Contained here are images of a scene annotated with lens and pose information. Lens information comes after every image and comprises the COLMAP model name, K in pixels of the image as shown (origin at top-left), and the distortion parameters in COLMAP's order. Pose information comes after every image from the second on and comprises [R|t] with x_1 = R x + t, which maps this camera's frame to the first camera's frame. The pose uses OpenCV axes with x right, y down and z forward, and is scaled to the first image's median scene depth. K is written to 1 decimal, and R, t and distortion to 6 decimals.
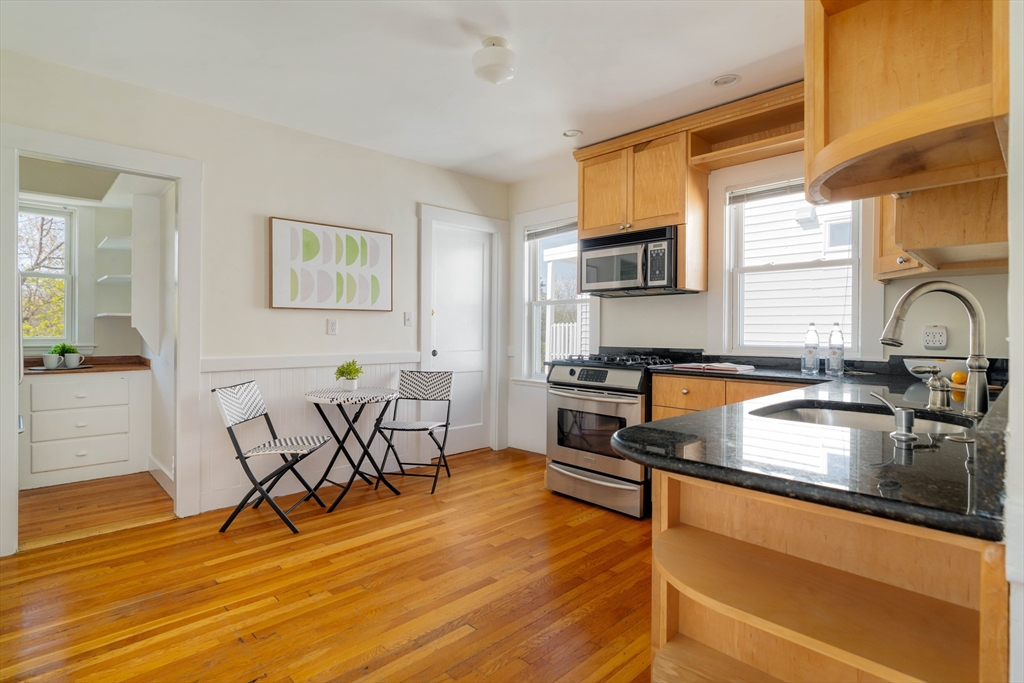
lens RADIAL K [[538.3, 0, 516.9], [0, 538.3, 335.3], [0, 0, 1]] dist [-0.002203, 0.002552]
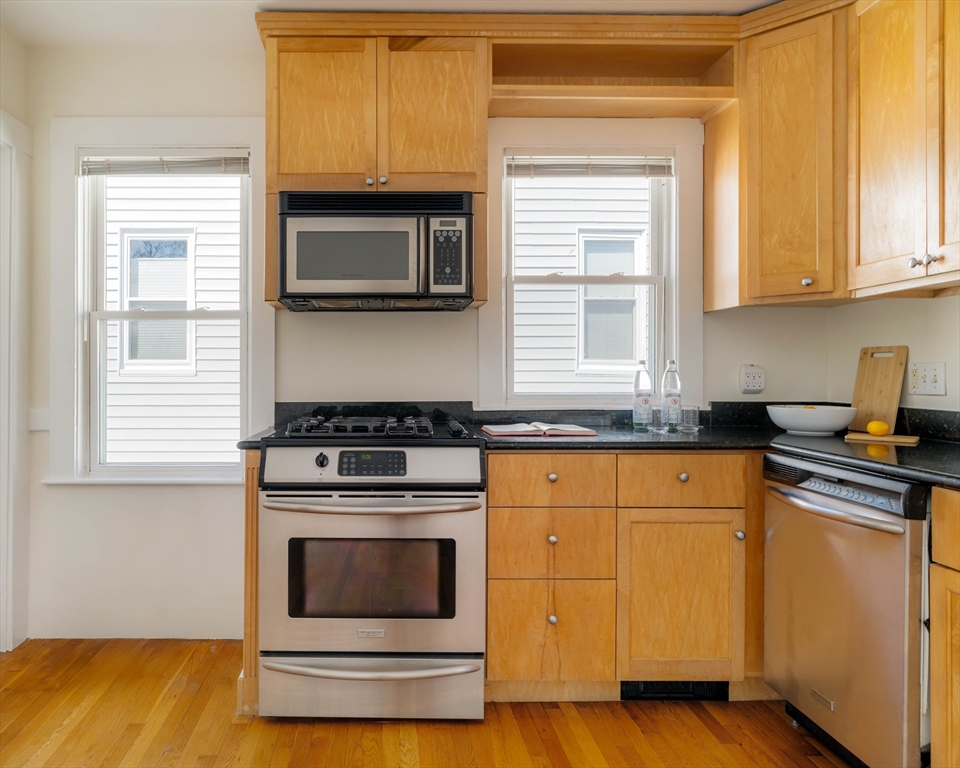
lens RADIAL K [[703.2, 0, 414.9], [0, 703.2, 369.6], [0, 0, 1]] dist [-0.006731, 0.010184]
pose [[0.690627, -0.005376, 0.723191, -0.298418], [0.009071, 0.999958, -0.001229, -0.011106], [-0.723154, 0.007409, 0.690647, 0.507411]]
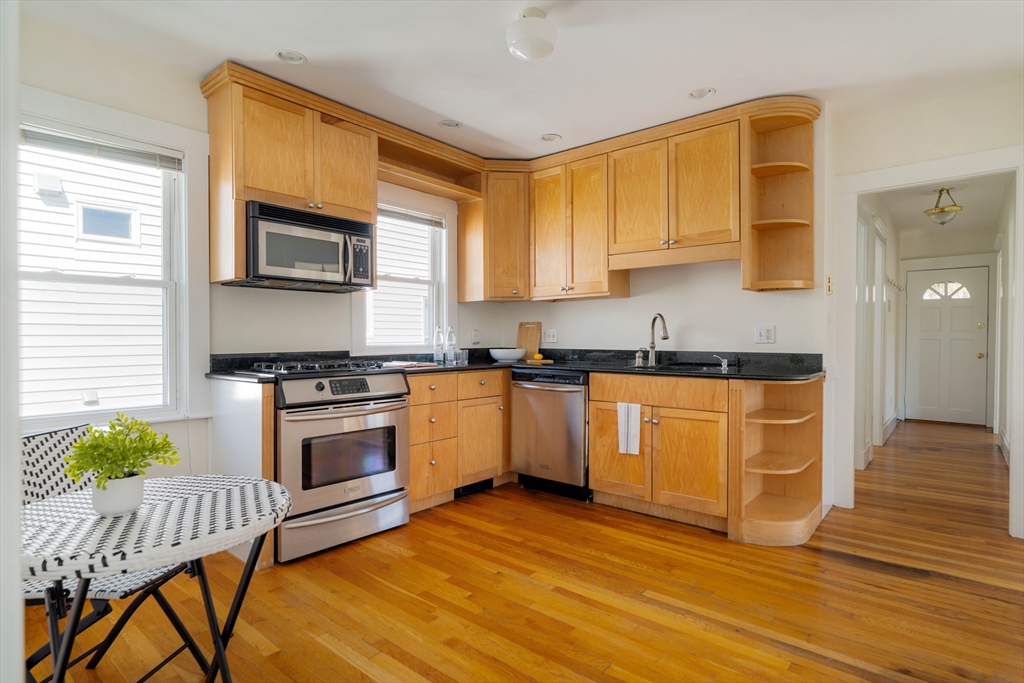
lens RADIAL K [[515.3, 0, 545.1], [0, 515.3, 345.5], [0, 0, 1]] dist [0.002843, 0.000470]
pose [[-0.123768, -0.021675, 0.992074, -0.663798], [0.006840, 0.999719, 0.022696, -0.003145], [-0.992288, 0.009594, -0.123585, 0.787096]]
